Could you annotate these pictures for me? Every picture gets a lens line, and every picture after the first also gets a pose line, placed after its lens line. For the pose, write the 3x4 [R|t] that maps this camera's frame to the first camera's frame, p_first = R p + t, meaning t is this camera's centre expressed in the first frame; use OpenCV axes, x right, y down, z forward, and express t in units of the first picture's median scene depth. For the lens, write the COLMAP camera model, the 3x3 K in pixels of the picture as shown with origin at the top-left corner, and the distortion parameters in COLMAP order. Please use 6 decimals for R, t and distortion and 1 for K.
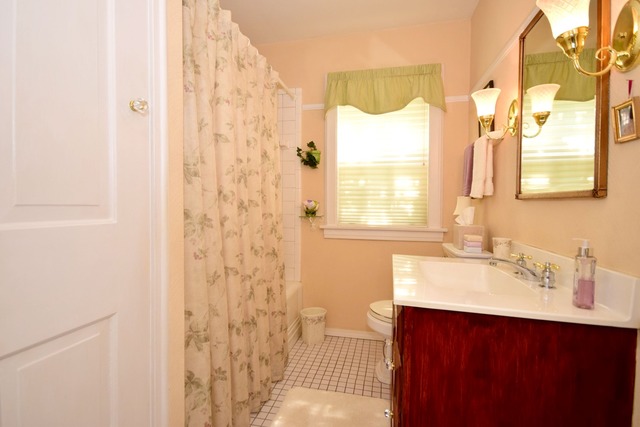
lens RADIAL K [[325.8, 0, 315.5], [0, 325.8, 211.8], [0, 0, 1]] dist [0.013978, -0.002343]
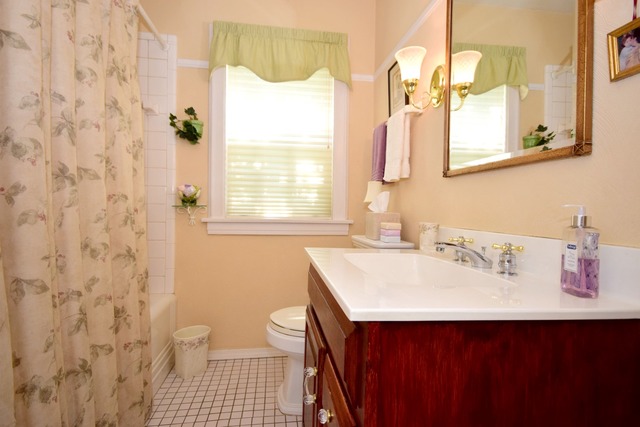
lens RADIAL K [[325.8, 0, 321.8], [0, 325.8, 209.5], [0, 0, 1]] dist [0.013978, -0.002343]
pose [[0.931473, 0.005592, 0.363768, -0.004633], [0.001625, 0.999808, -0.019529, 0.049196], [-0.363807, 0.018782, 0.931285, 0.233738]]
